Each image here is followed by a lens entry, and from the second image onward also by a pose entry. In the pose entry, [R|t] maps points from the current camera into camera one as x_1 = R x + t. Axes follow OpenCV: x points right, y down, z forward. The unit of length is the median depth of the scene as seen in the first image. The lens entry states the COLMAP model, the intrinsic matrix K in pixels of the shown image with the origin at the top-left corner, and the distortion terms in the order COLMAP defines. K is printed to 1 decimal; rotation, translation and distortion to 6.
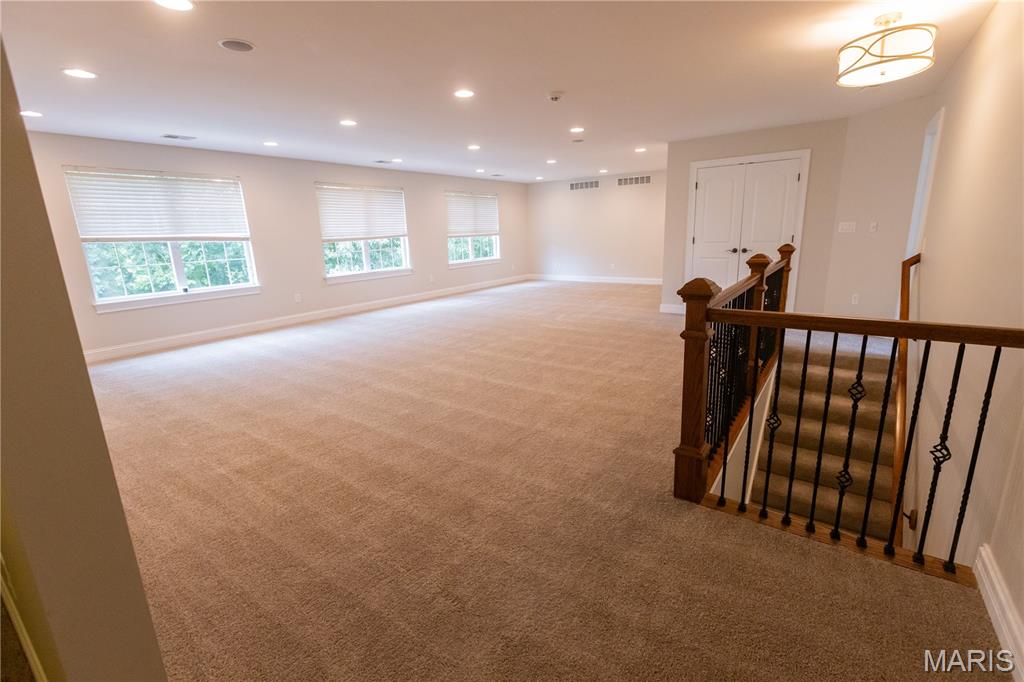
lens RADIAL K [[455.7, 0, 516.5], [0, 455.7, 339.7], [0, 0, 1]] dist [-0.017388, -0.000114]
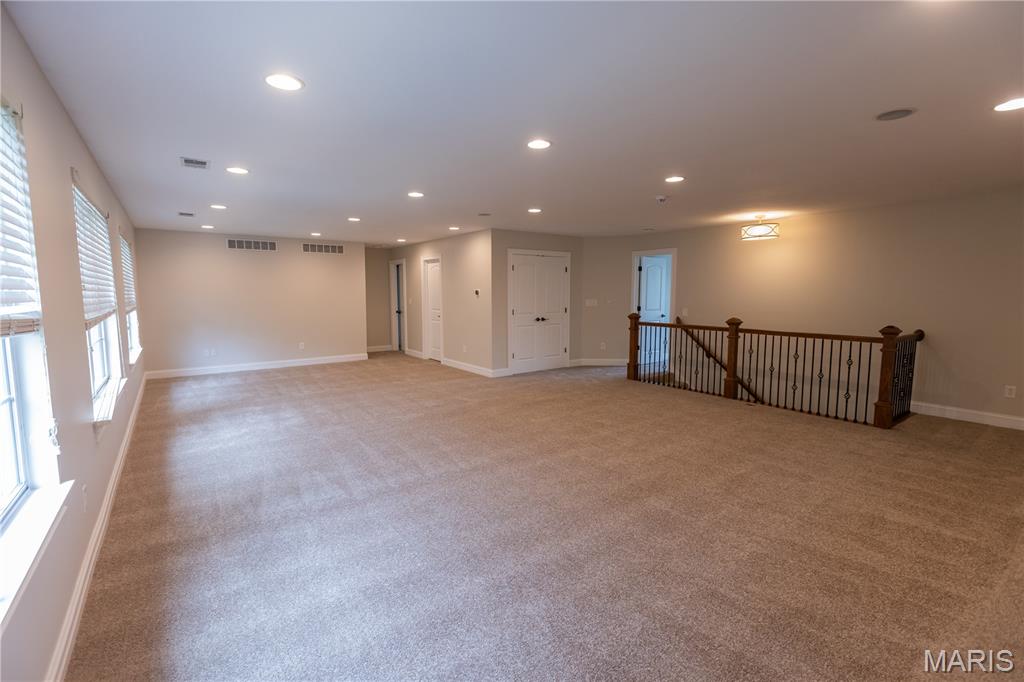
lens RADIAL K [[455.7, 0, 515.5], [0, 455.7, 340.1], [0, 0, 1]] dist [-0.017388, -0.000114]
pose [[0.311122, -0.062308, 0.948325, -0.765324], [0.212993, 0.977037, -0.005683, -0.144108], [-0.926195, 0.203755, 0.317249, 0.649876]]
